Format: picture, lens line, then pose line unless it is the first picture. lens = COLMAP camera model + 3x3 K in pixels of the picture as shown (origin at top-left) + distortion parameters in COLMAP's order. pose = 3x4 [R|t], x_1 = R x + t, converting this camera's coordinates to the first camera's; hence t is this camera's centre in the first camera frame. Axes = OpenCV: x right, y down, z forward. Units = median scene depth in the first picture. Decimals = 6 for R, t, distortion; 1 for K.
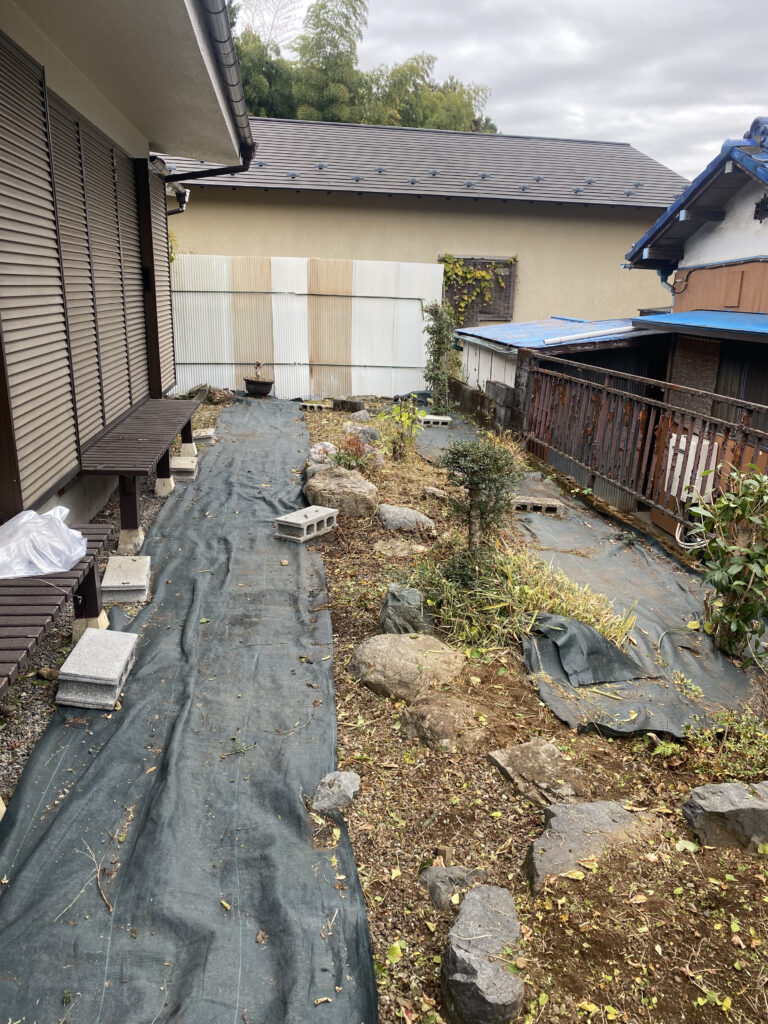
lens RADIAL K [[788.2, 0, 399.4], [0, 788.2, 510.6], [0, 0, 1]] dist [0.031928, -0.008858]
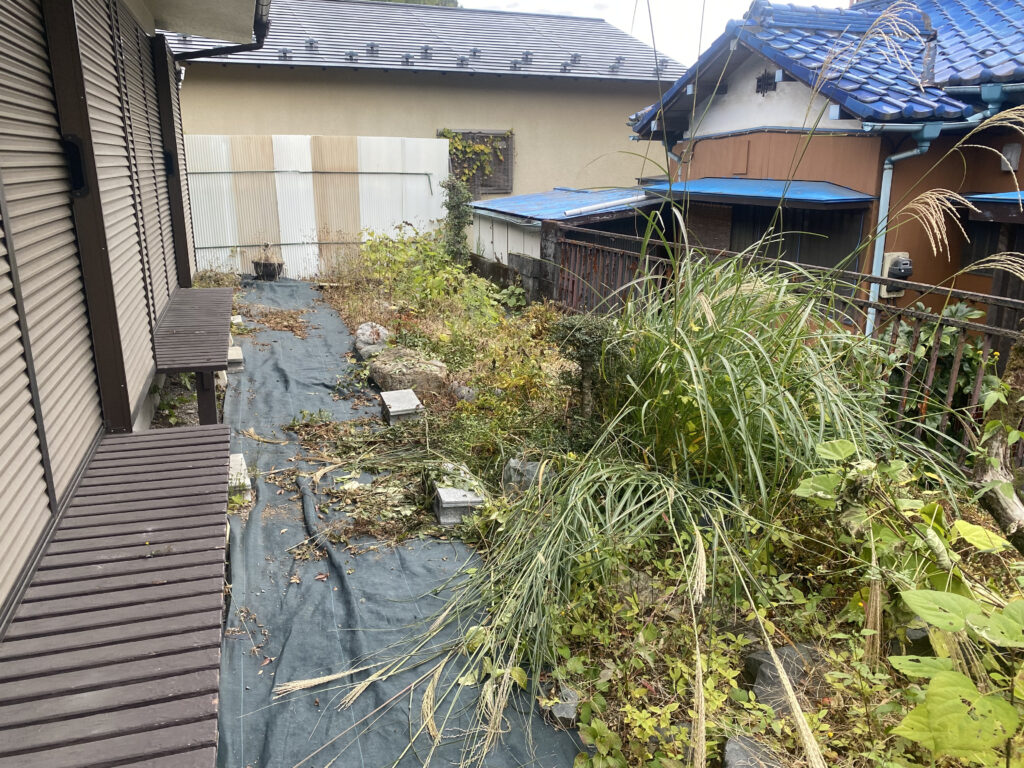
lens RADIAL K [[788.2, 0, 508.0], [0, 788.2, 374.5], [0, 0, 1]] dist [0.031928, -0.008858]
pose [[0.985194, -0.069120, 0.156893, -0.063587], [0.070608, 0.997496, -0.003926, -0.005209], [-0.156229, 0.014946, 0.987608, 0.000525]]
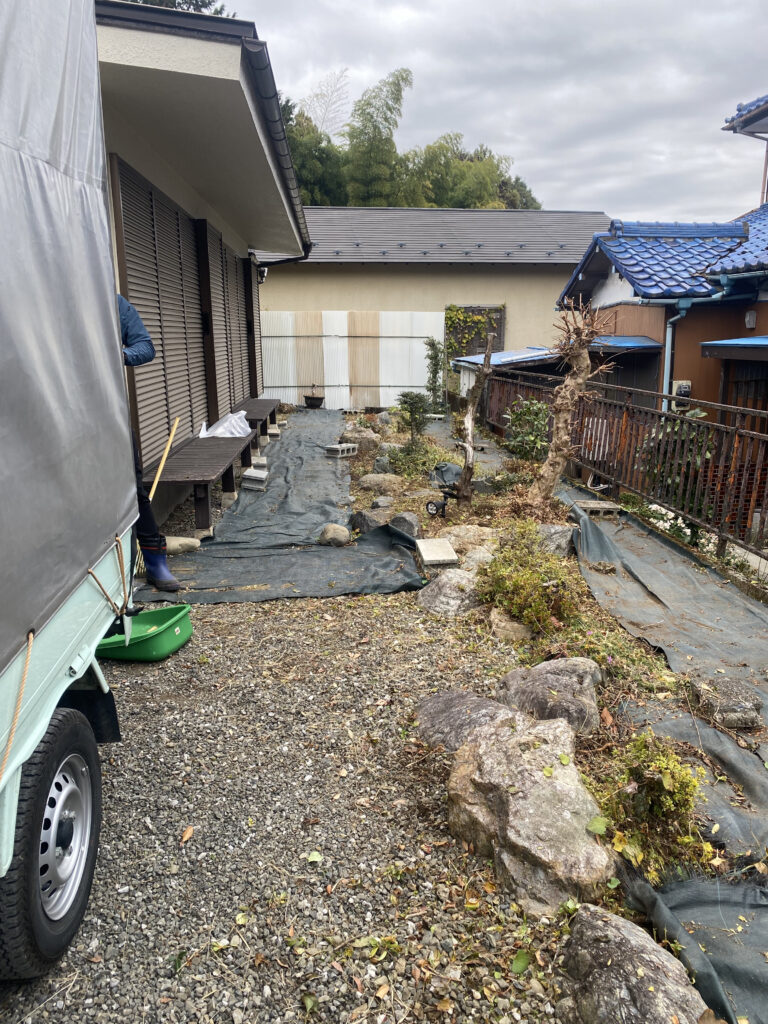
lens RADIAL K [[767.7, 0, 384.0], [0, 767.7, 512.0], [0, 0, 1]] dist [0.043002, -0.030328]
pose [[0.996592, -0.013613, -0.081355, 0.074251], [0.009638, 0.998750, -0.049054, 0.143185], [0.081921, 0.048103, 0.995477, -0.462490]]
